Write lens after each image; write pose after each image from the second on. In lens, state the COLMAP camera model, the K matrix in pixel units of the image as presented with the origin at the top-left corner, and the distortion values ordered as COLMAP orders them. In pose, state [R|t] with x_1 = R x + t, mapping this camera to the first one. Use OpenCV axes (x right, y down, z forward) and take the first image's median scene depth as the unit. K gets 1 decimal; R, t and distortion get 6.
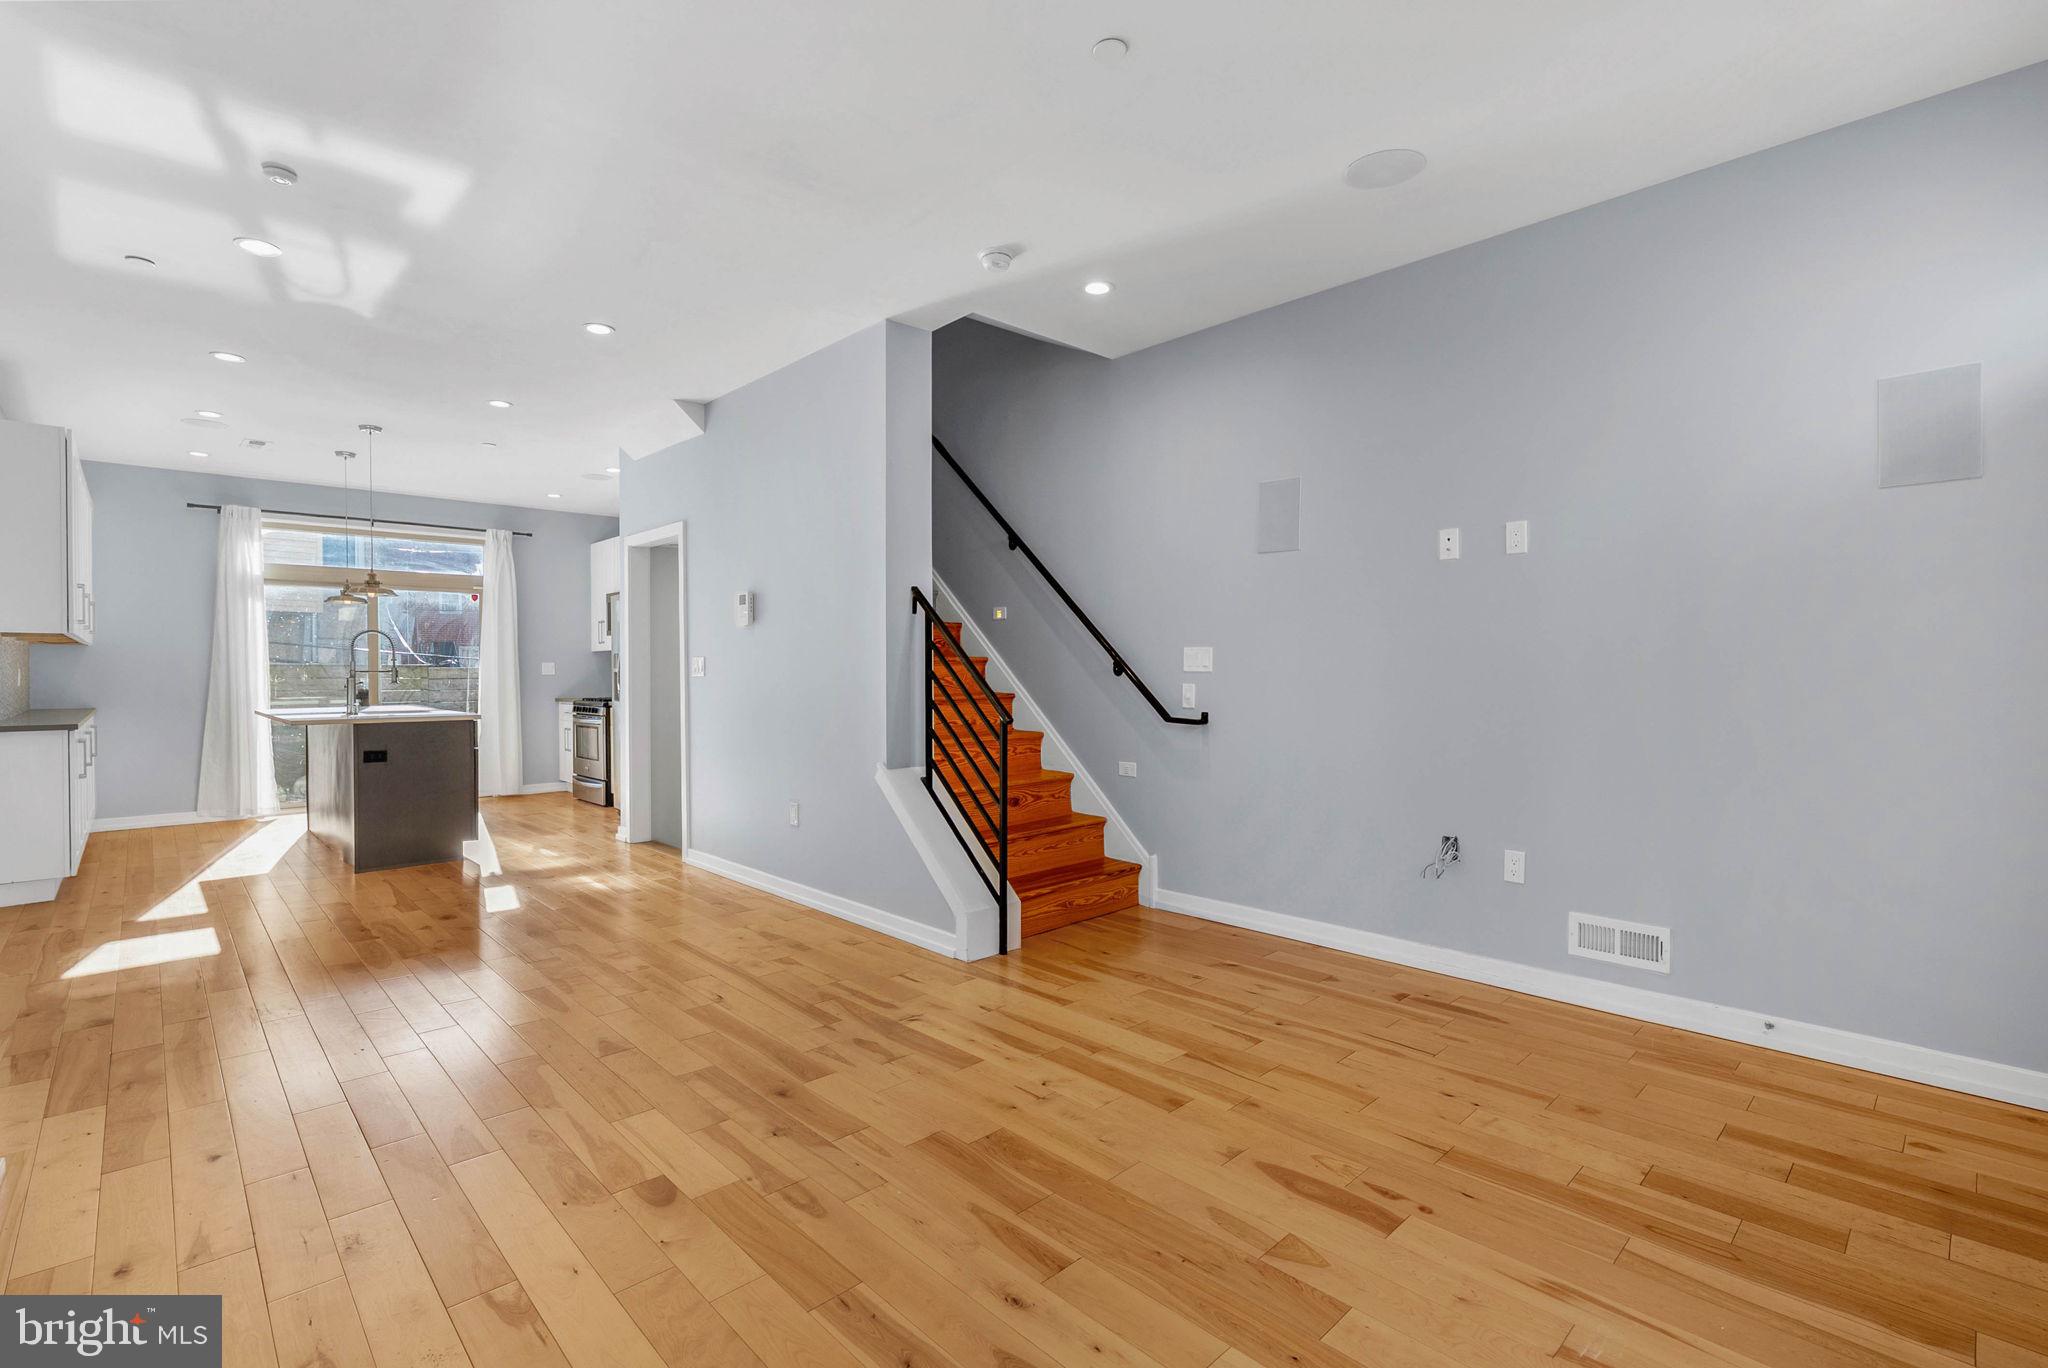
lens RADIAL K [[929.1, 0, 1028.7], [0, 929.1, 683.0], [0, 0, 1]] dist [-0.014560, 0.006348]
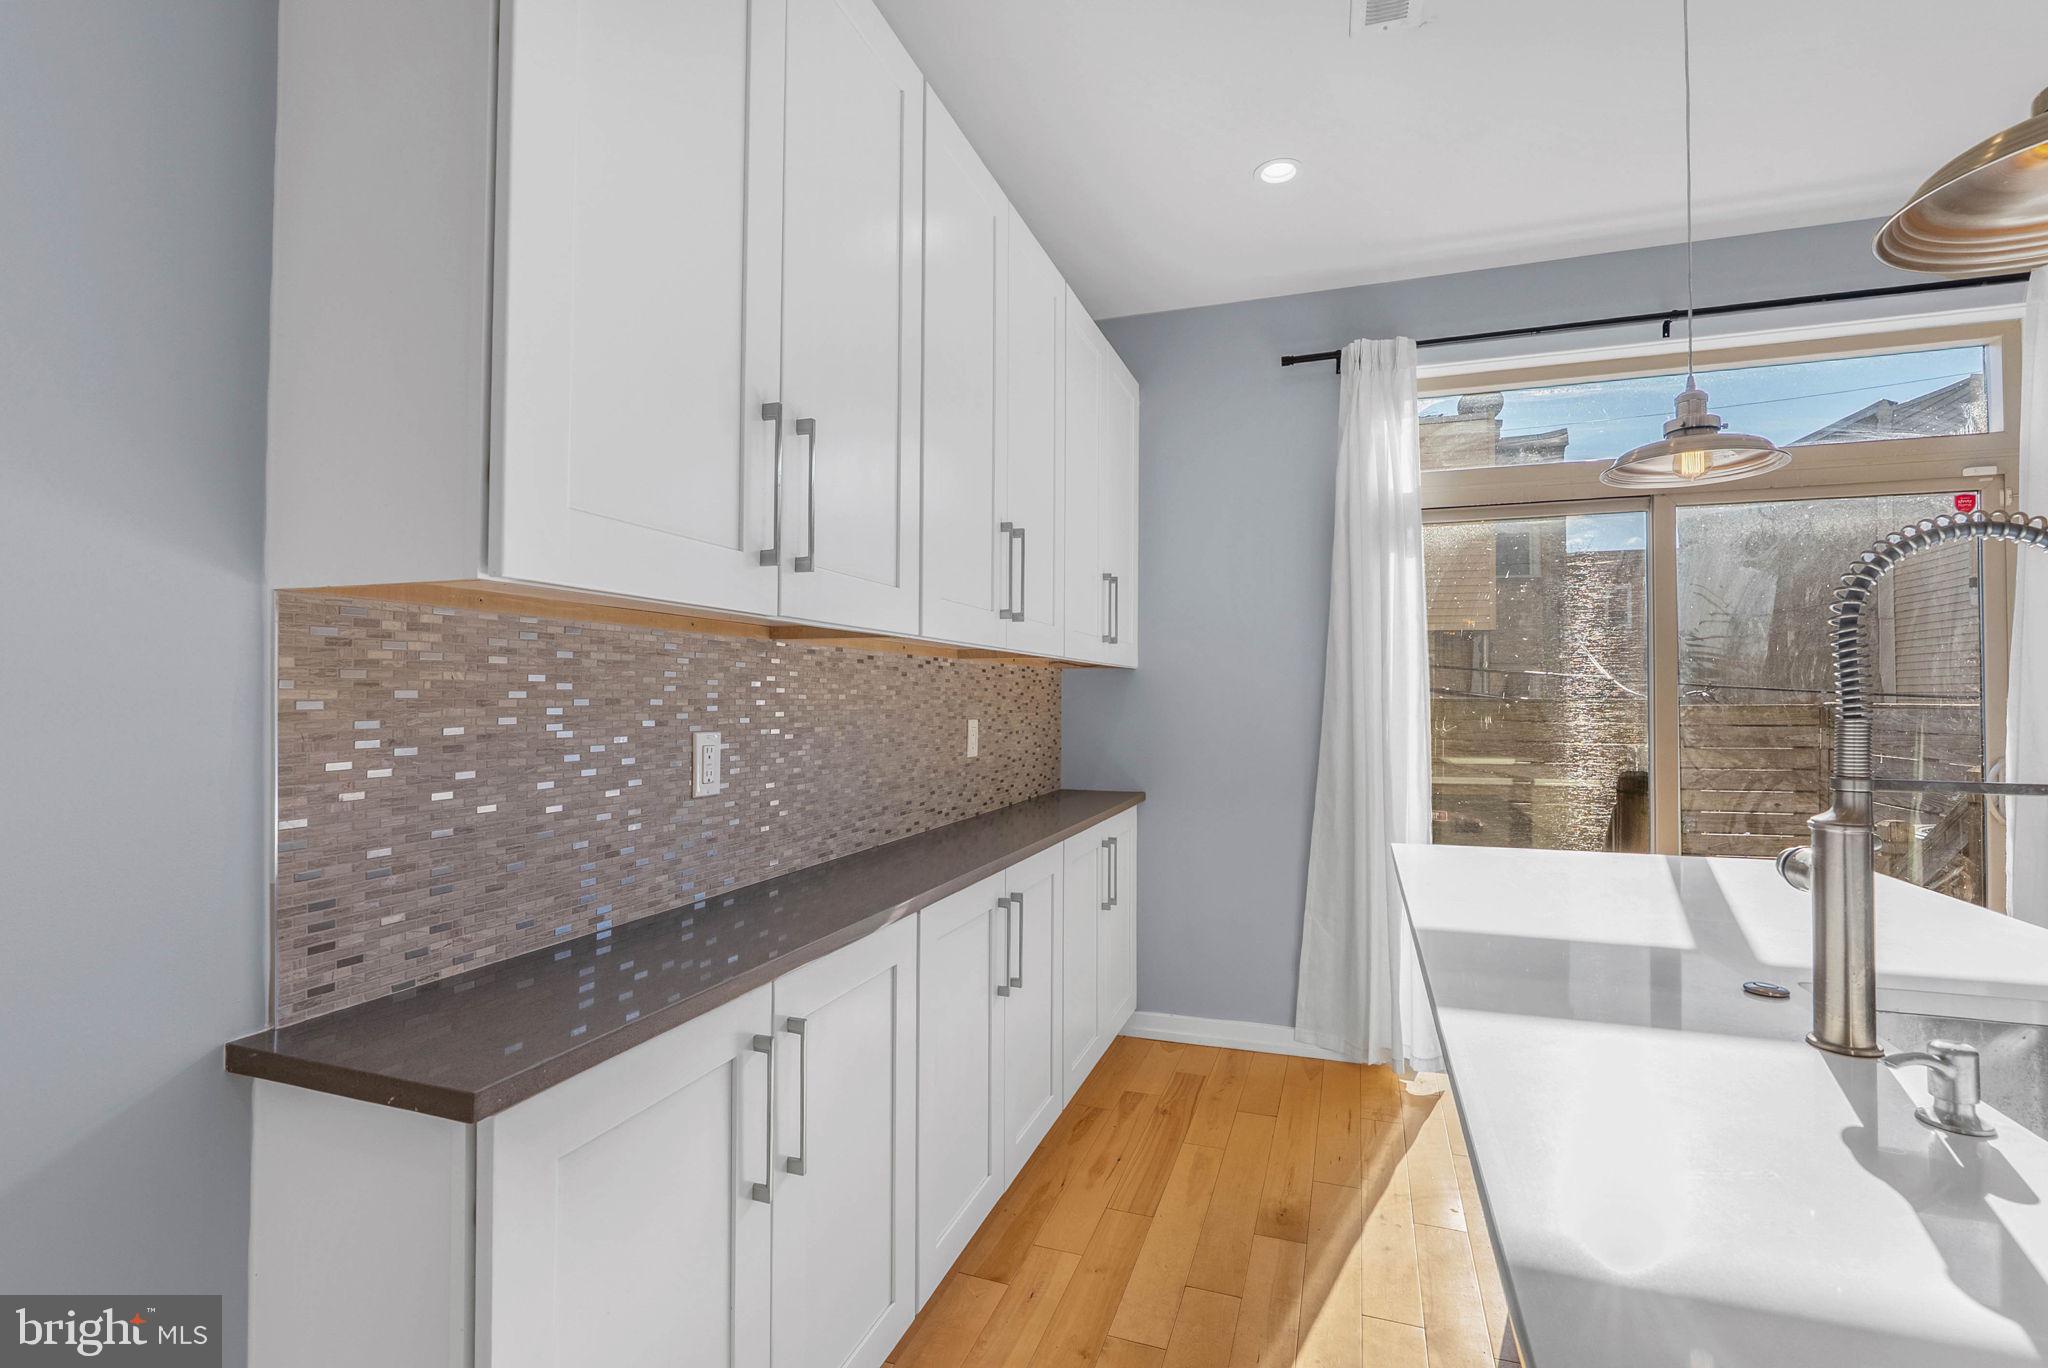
lens RADIAL K [[929.1, 0, 1028.7], [0, 929.1, 683.0], [0, 0, 1]] dist [-0.014560, 0.006348]
pose [[0.446162, -0.010625, -0.894889, -0.641051], [-0.016121, 0.999672, -0.019907, -0.024594], [0.894807, 0.023308, 0.445844, 0.788482]]
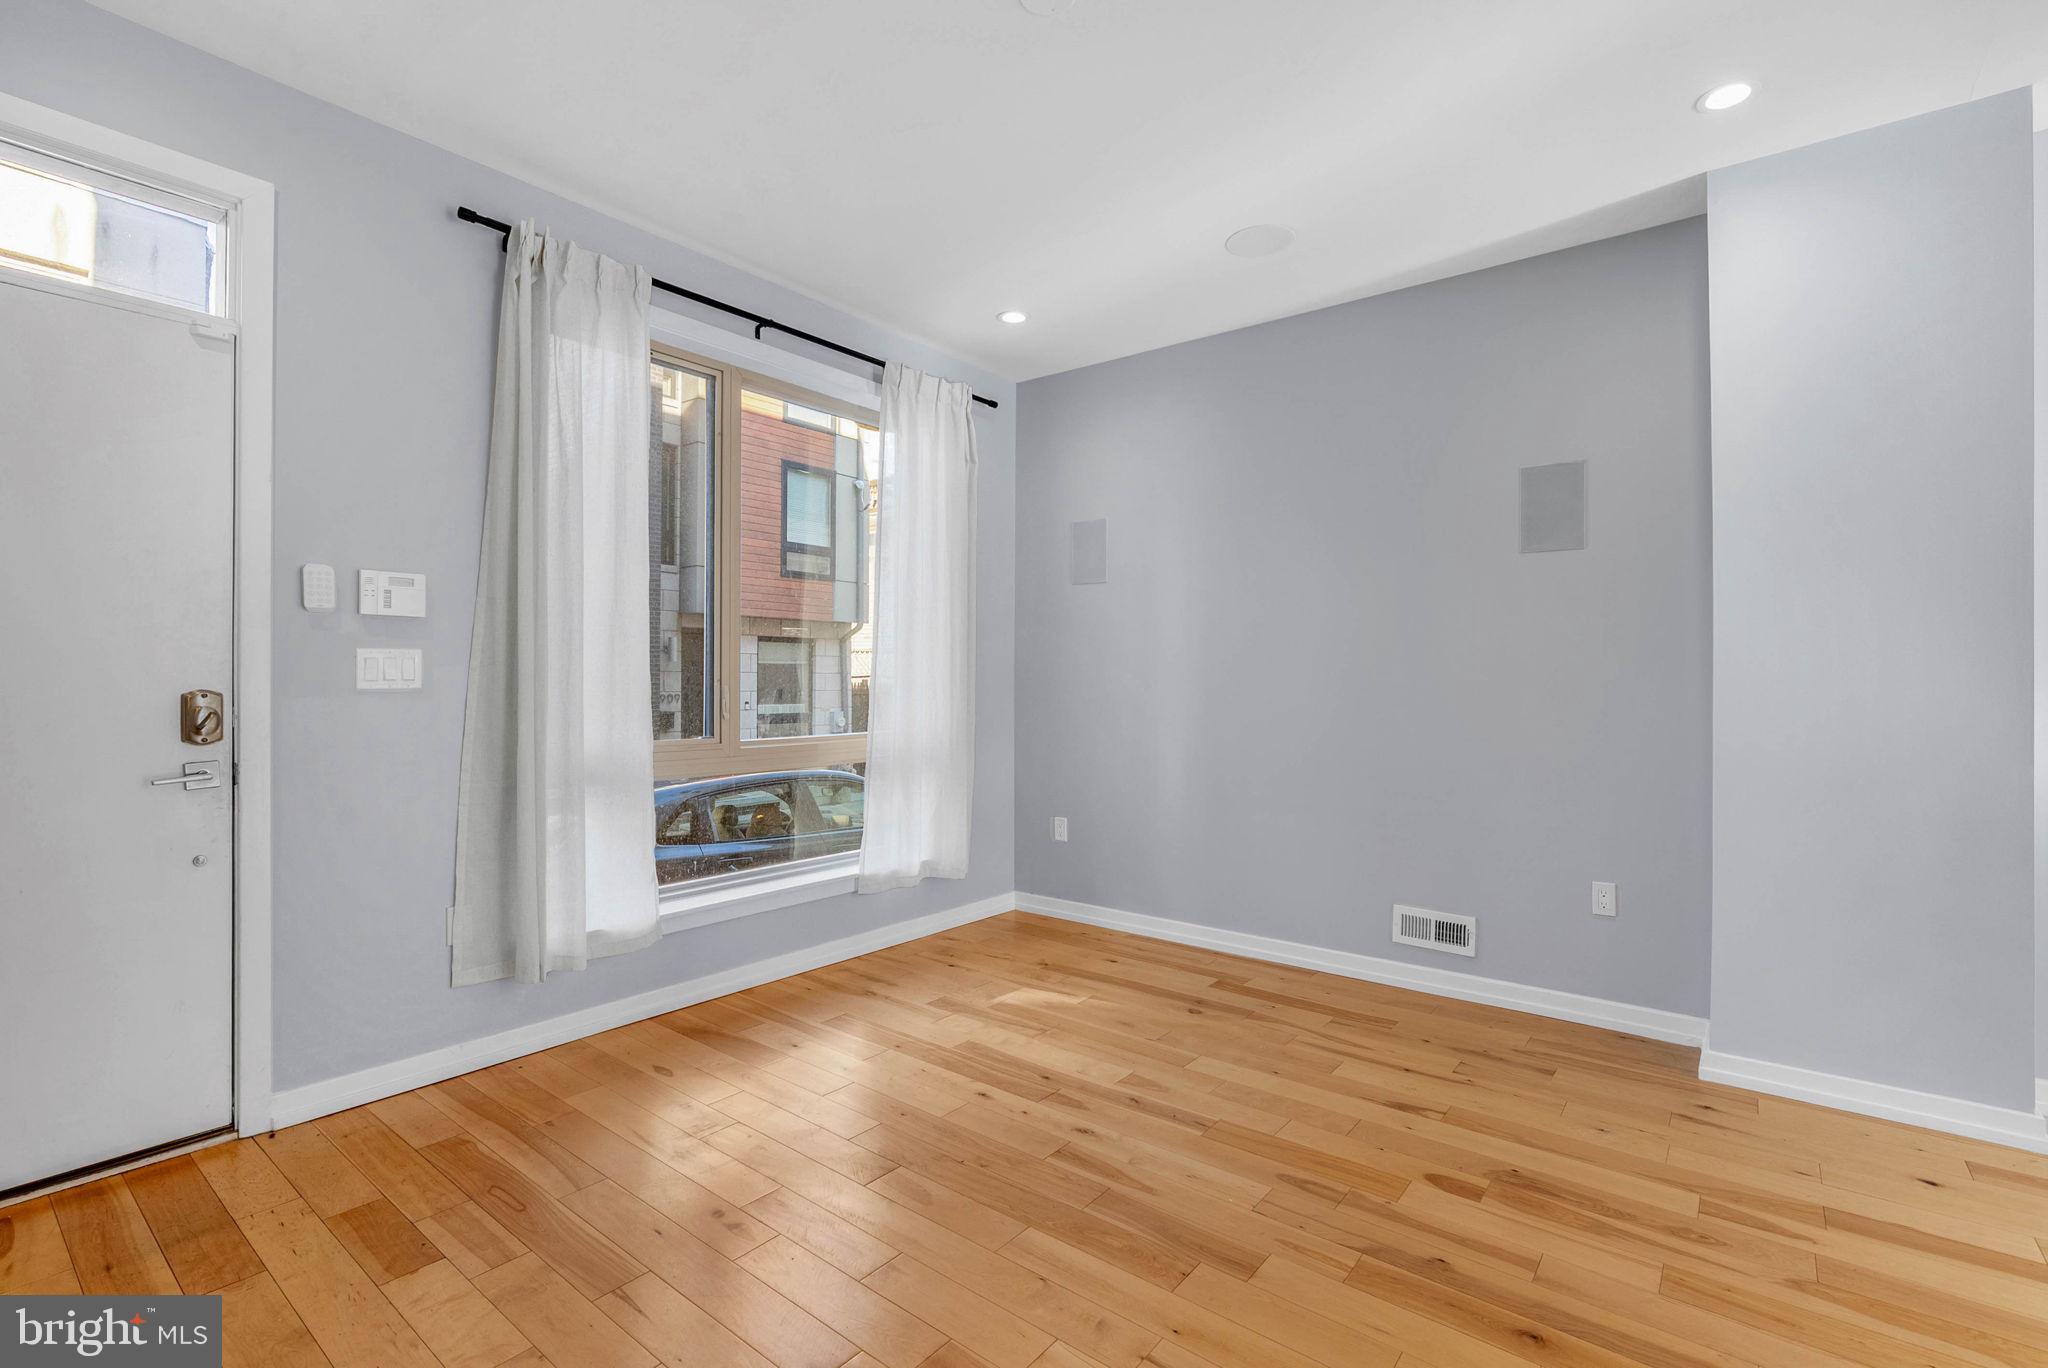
lens RADIAL K [[929.1, 0, 1028.7], [0, 929.1, 683.0], [0, 0, 1]] dist [-0.014560, 0.006348]
pose [[-0.990634, -0.000701, -0.136542, 0.075410], [-0.002713, 0.999891, 0.014547, -0.011589], [0.136517, 0.014781, -0.990527, 0.674053]]
